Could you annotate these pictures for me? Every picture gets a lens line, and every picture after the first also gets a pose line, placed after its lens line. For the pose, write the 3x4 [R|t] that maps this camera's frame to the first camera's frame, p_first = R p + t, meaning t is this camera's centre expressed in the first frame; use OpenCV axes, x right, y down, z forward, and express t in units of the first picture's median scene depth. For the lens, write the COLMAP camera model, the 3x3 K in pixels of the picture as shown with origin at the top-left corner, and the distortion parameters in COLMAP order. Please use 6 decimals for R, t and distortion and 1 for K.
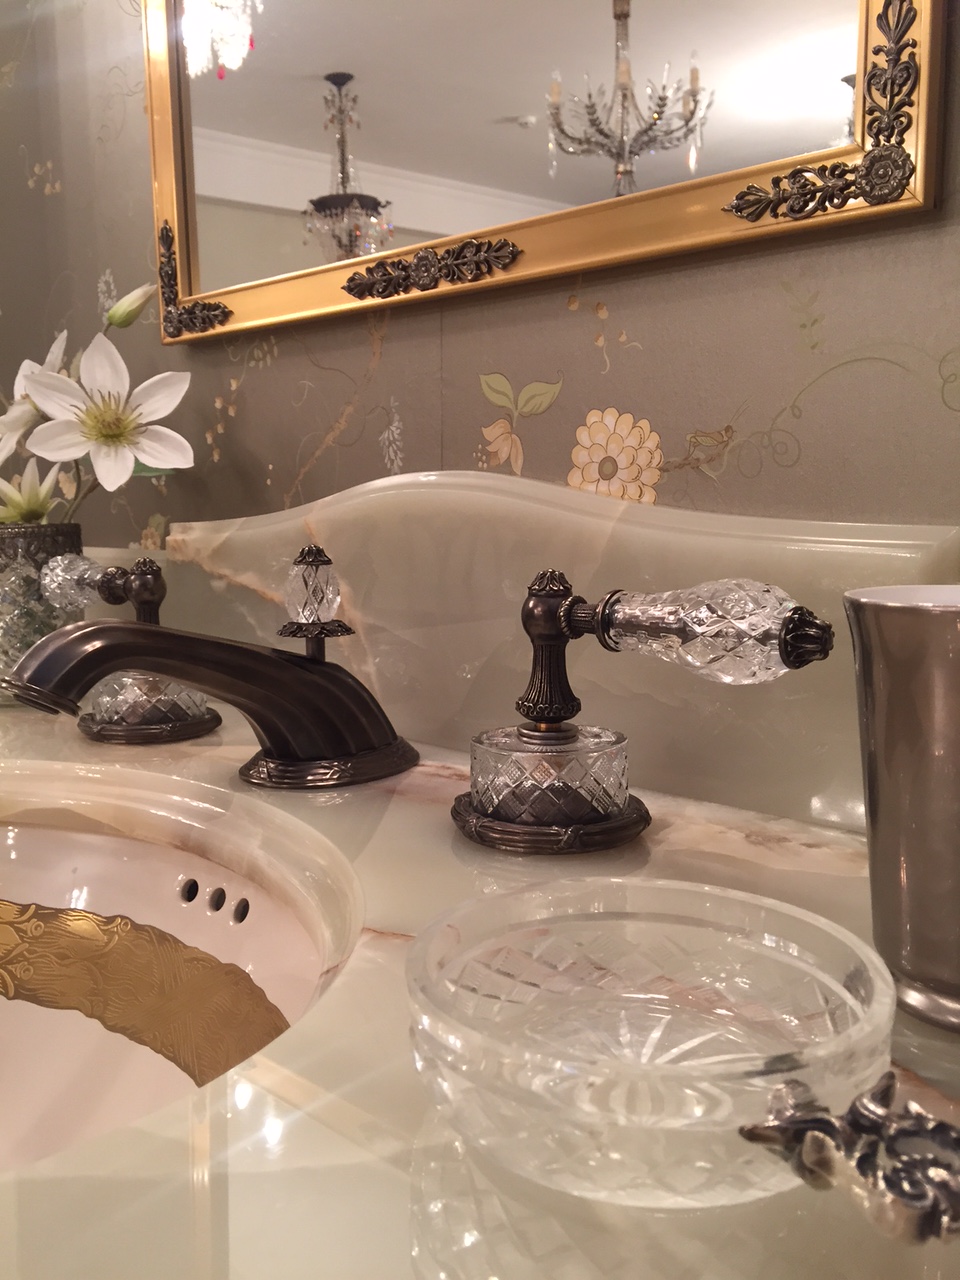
lens RADIAL K [[1087.6, 0, 480.1], [0, 1087.6, 639.1], [0, 0, 1]] dist [0.031599, -0.037679]
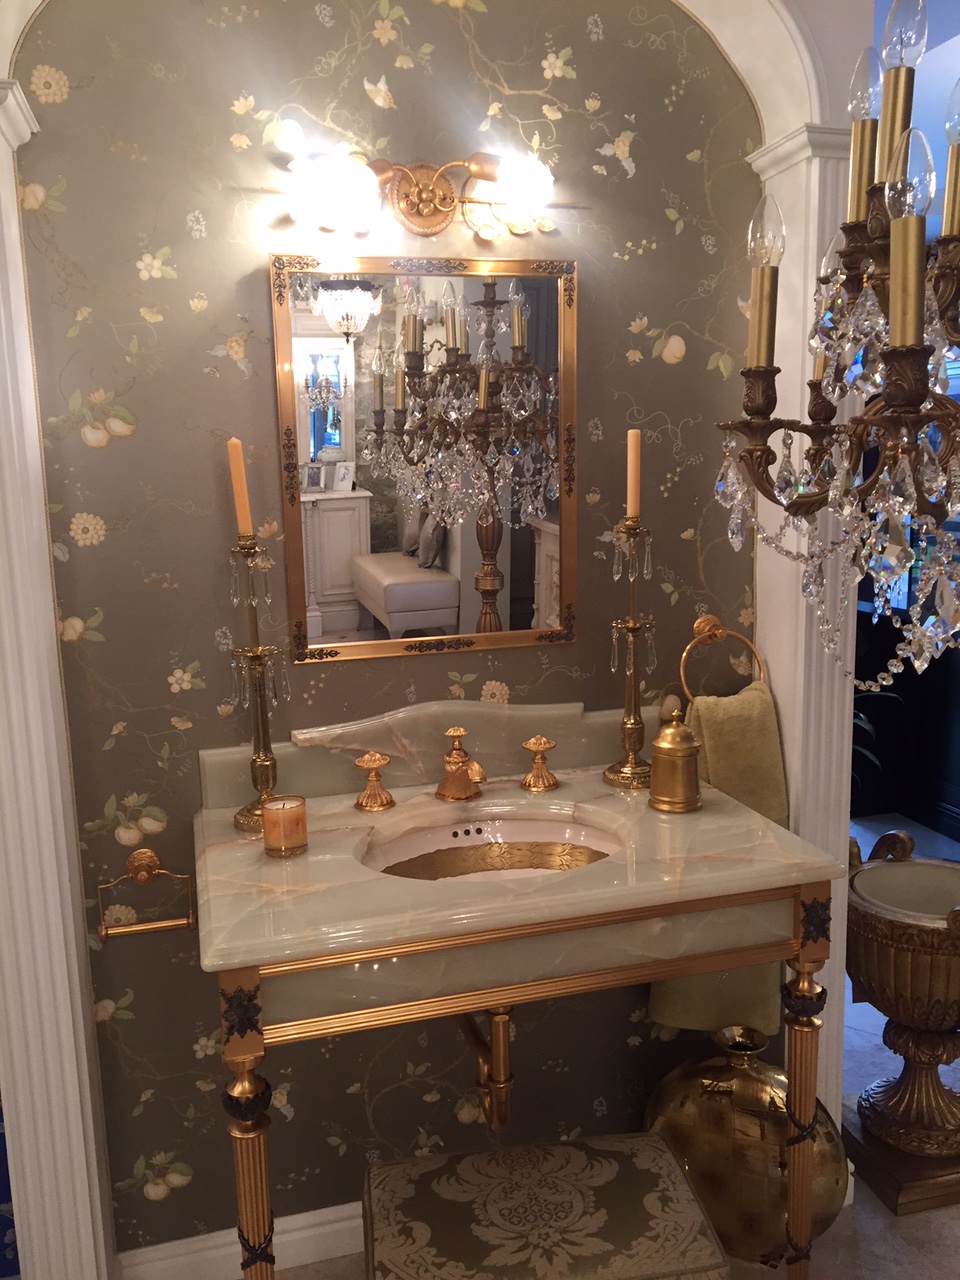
lens RADIAL K [[1087.6, 0, 479.8], [0, 1087.6, 638.0], [0, 0, 1]] dist [0.031599, -0.037679]
pose [[0.539483, -0.154277, 0.827742, -2.936560], [0.127749, 0.986687, 0.100641, -0.723355], [-0.832249, 0.051449, 0.552010, -1.037106]]
